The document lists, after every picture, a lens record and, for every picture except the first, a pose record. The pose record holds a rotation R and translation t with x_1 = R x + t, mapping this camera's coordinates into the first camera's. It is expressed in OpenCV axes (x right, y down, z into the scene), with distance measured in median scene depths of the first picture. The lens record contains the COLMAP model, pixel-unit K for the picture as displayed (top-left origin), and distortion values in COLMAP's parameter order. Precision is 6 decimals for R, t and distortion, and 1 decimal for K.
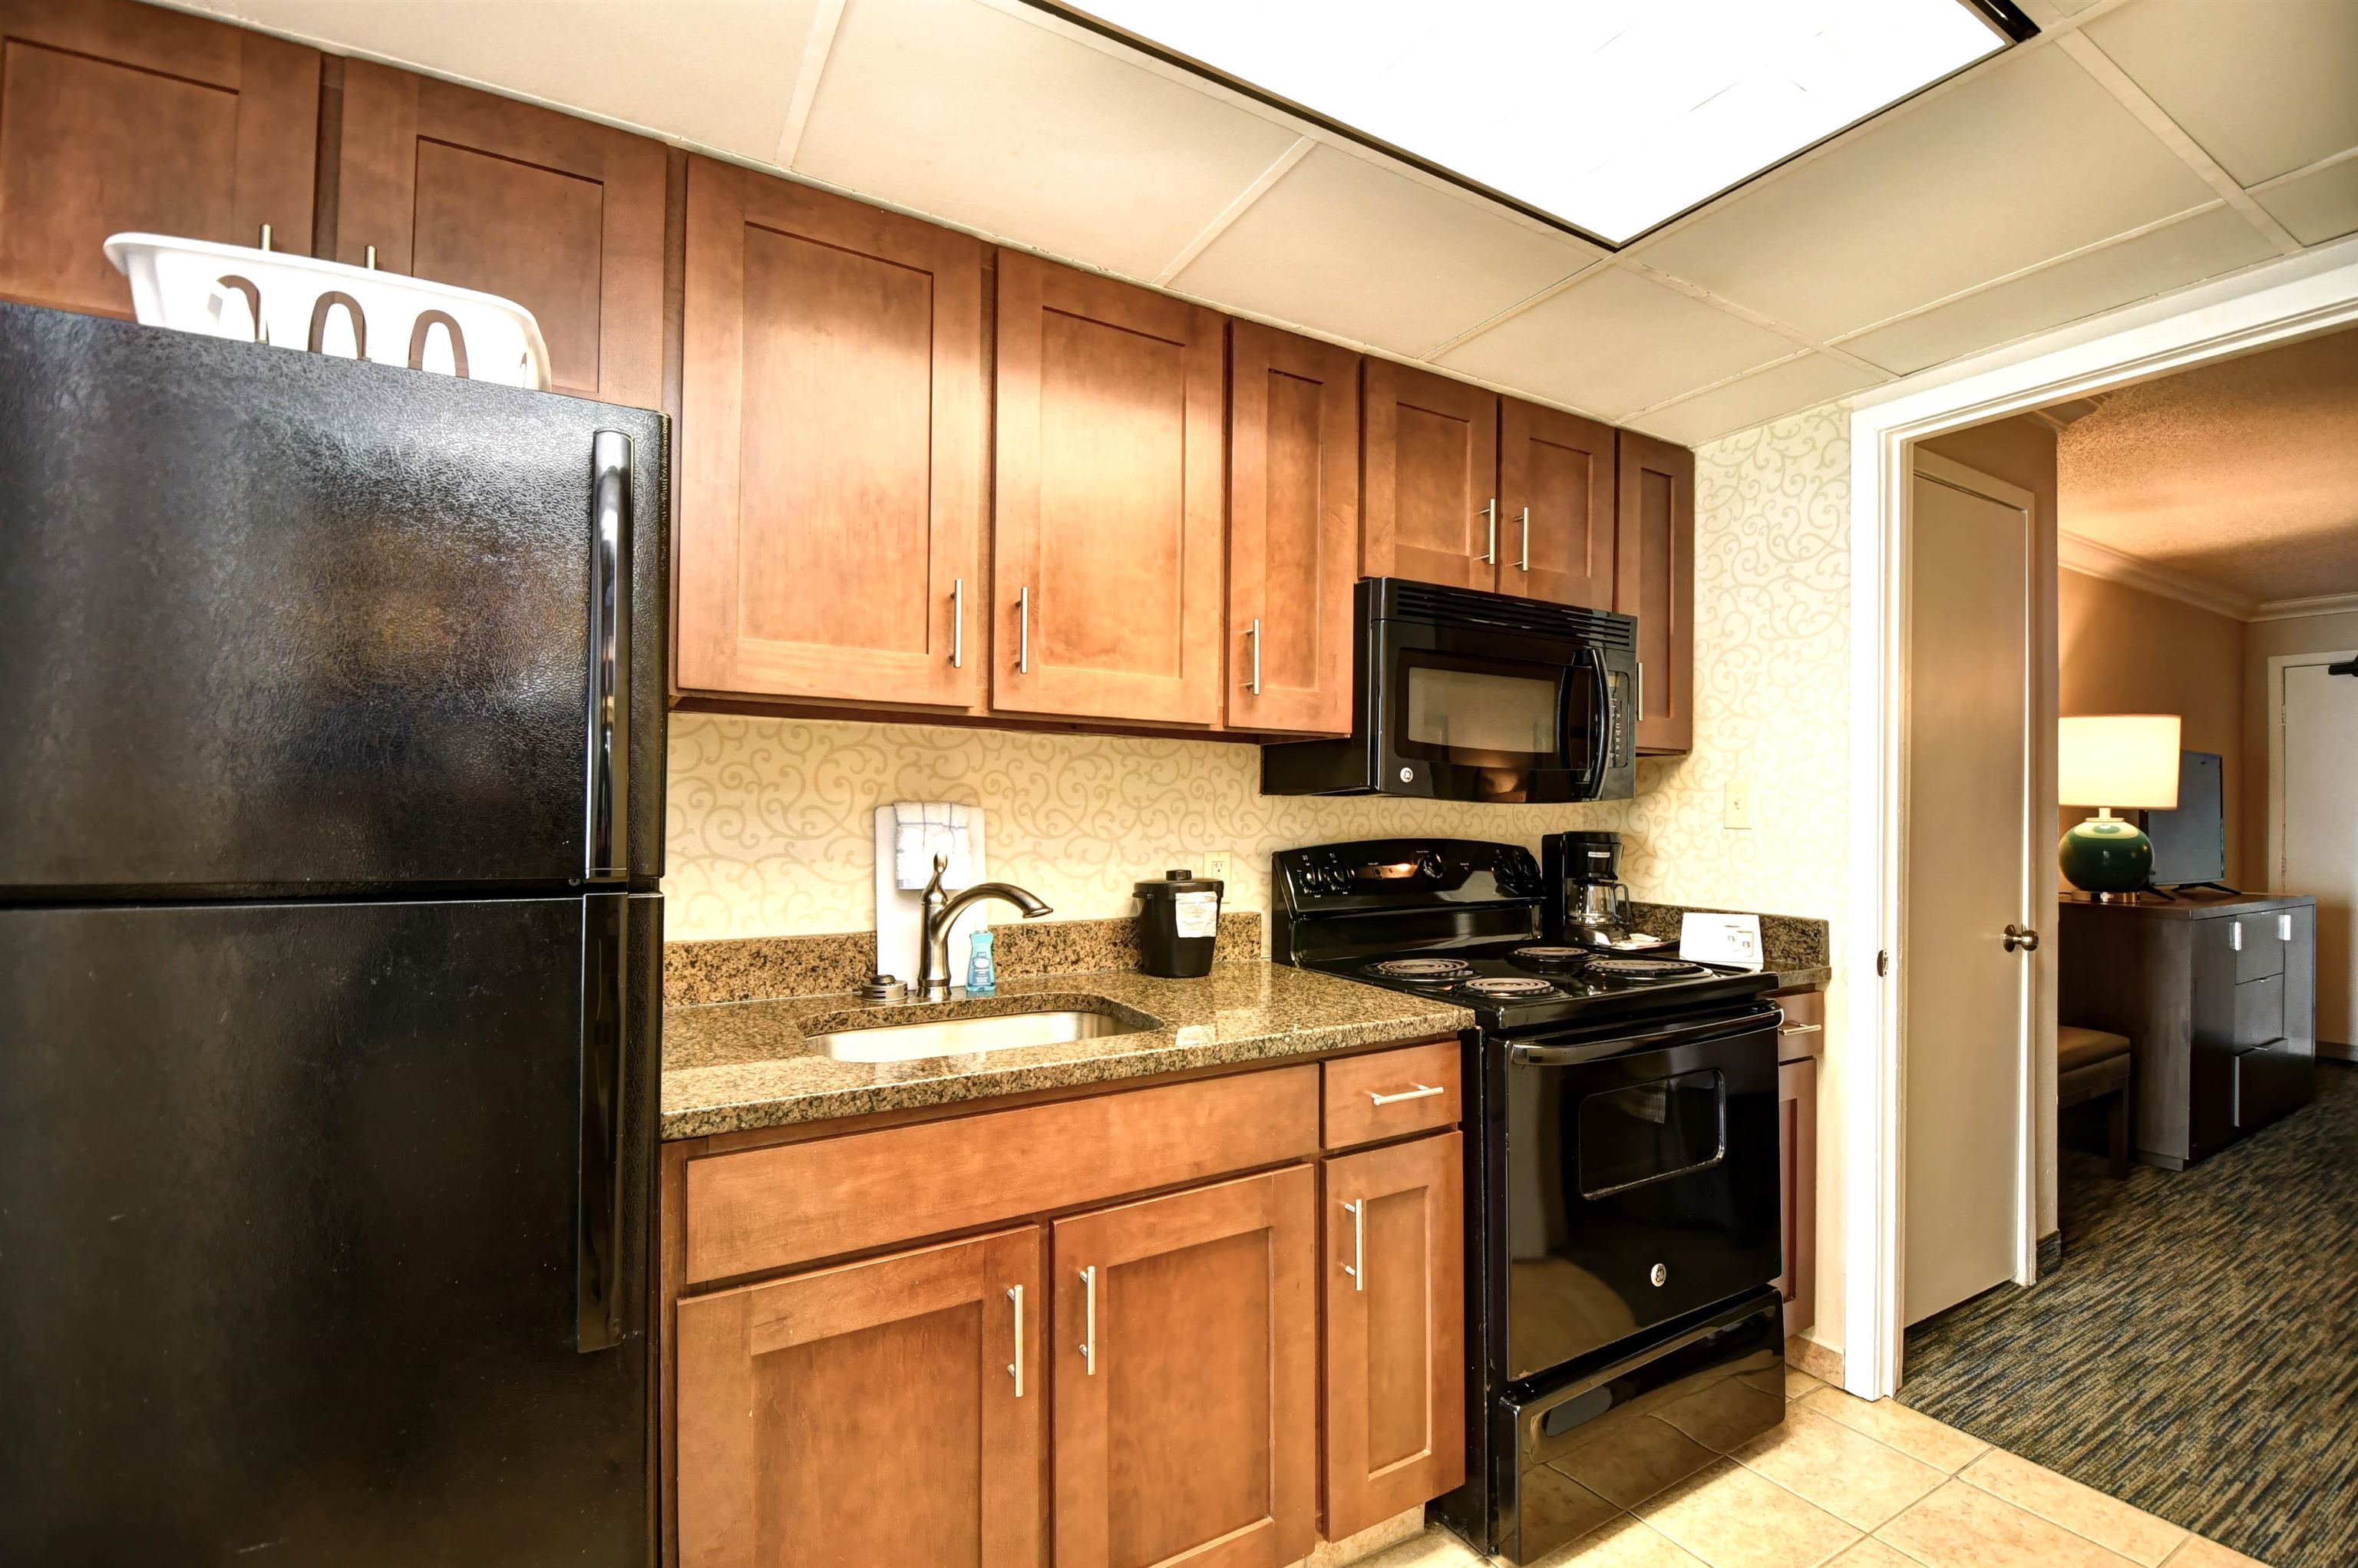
lens RADIAL K [[1037.5, 0, 1183.0], [0, 1037.5, 806.2], [0, 0, 1]] dist [0.002801, -0.015255]
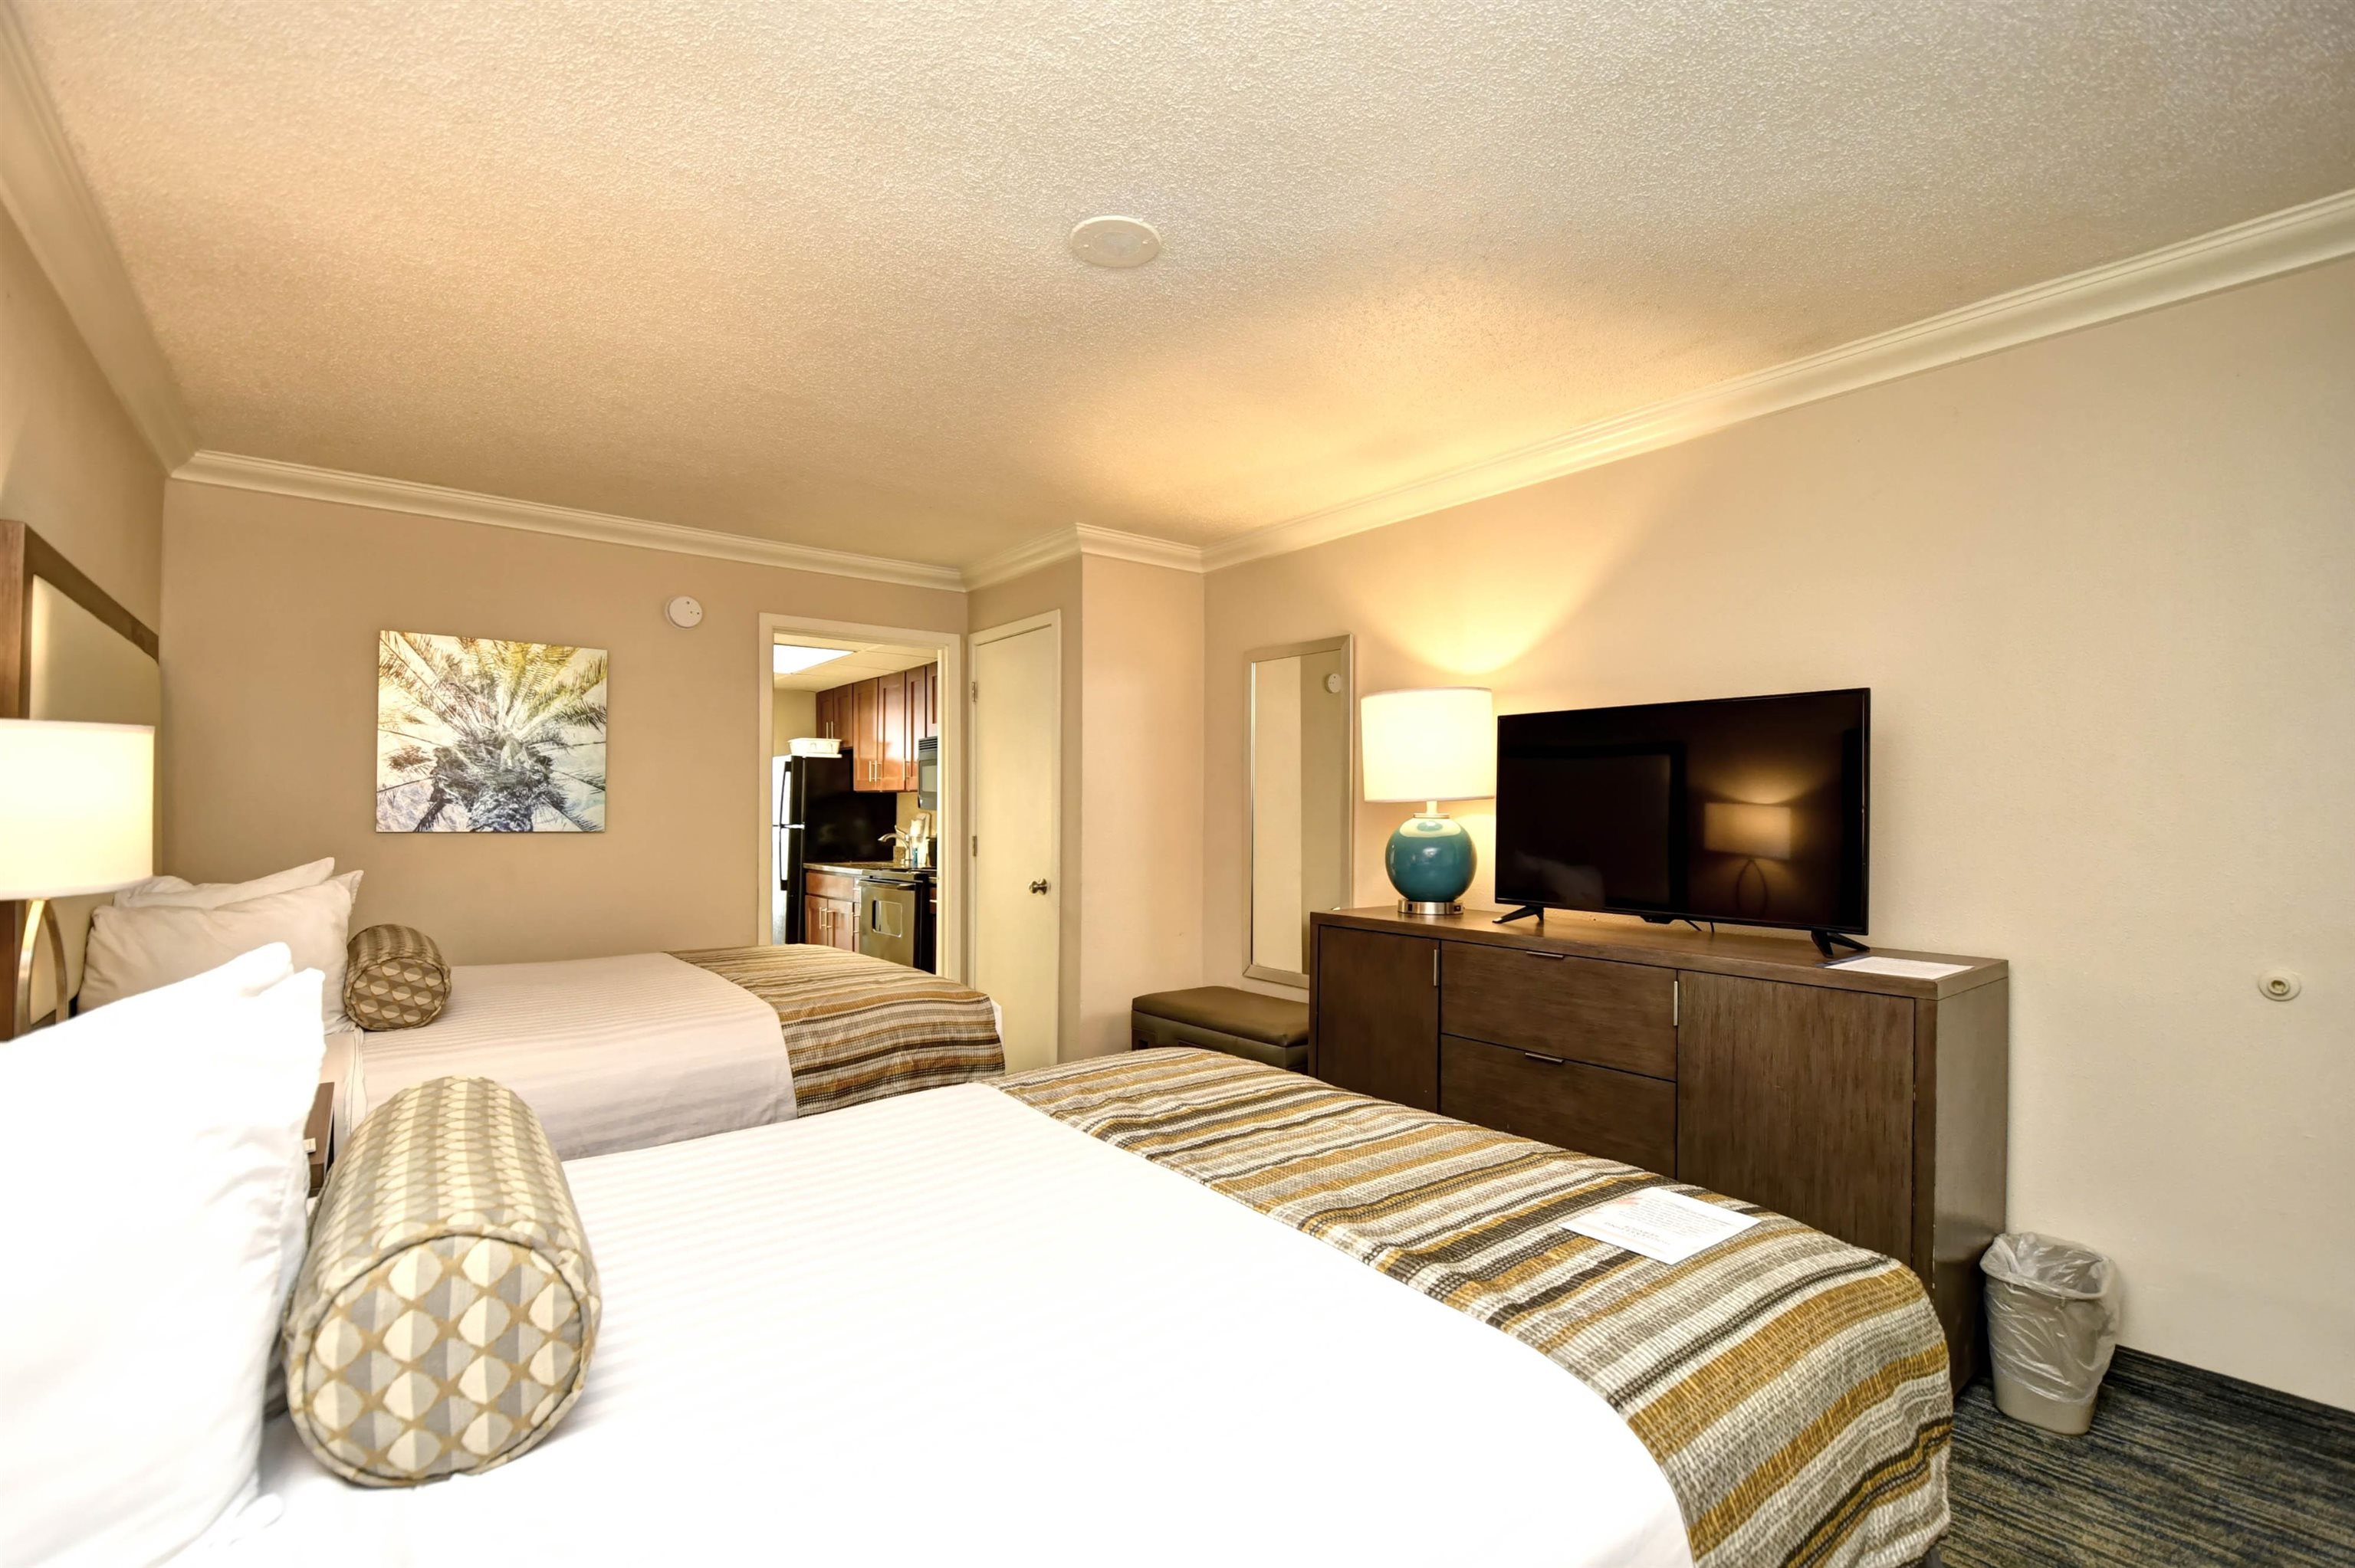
lens RADIAL K [[1036.1, 0, 1181.5], [0, 1036.1, 806.1], [0, 0, 1]] dist [0.002801, -0.015255]
pose [[0.148123, -0.023291, -0.988695, 3.053315], [-0.004948, 0.999693, -0.024292, 0.048718], [0.988957, 0.008490, 0.147963, 1.195152]]
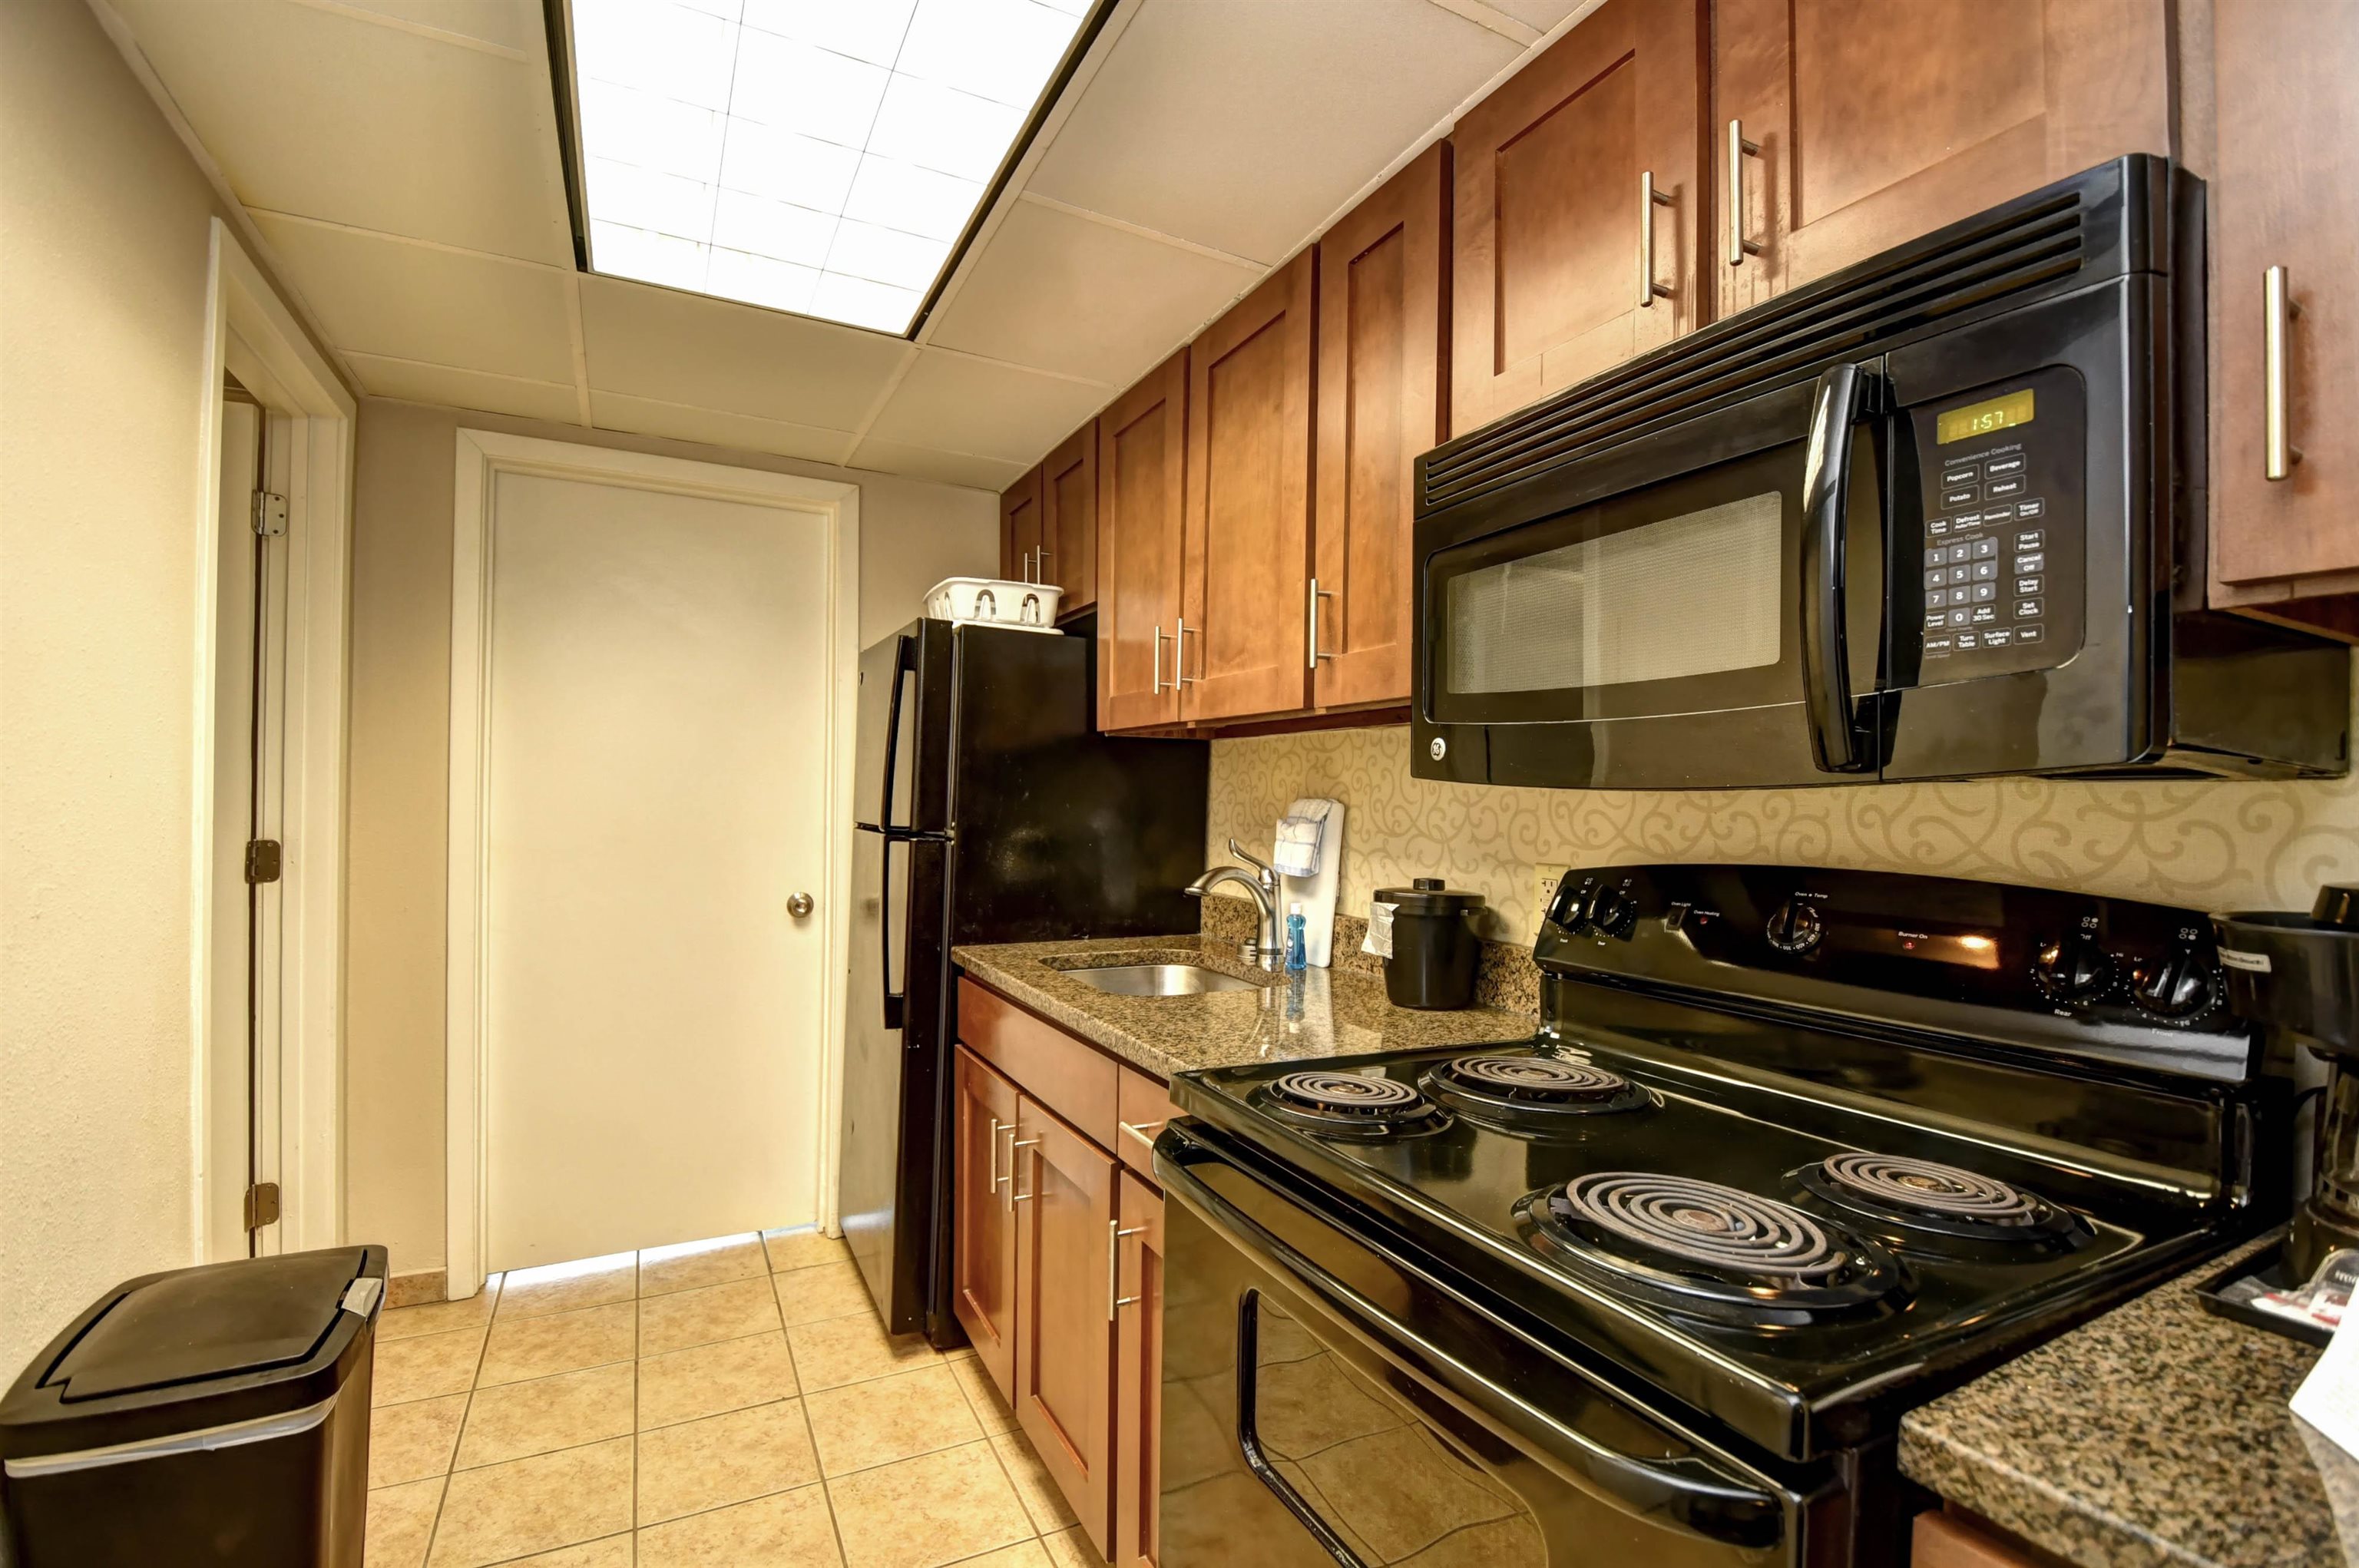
lens RADIAL K [[1038.0, 0, 1183.5], [0, 1038.0, 806.2], [0, 0, 1]] dist [0.002801, -0.015255]
pose [[-0.045339, -0.009635, -0.998925, 0.800322], [-0.020771, 0.999746, -0.008700, 0.014913], [0.998756, 0.020354, -0.045528, 0.805313]]
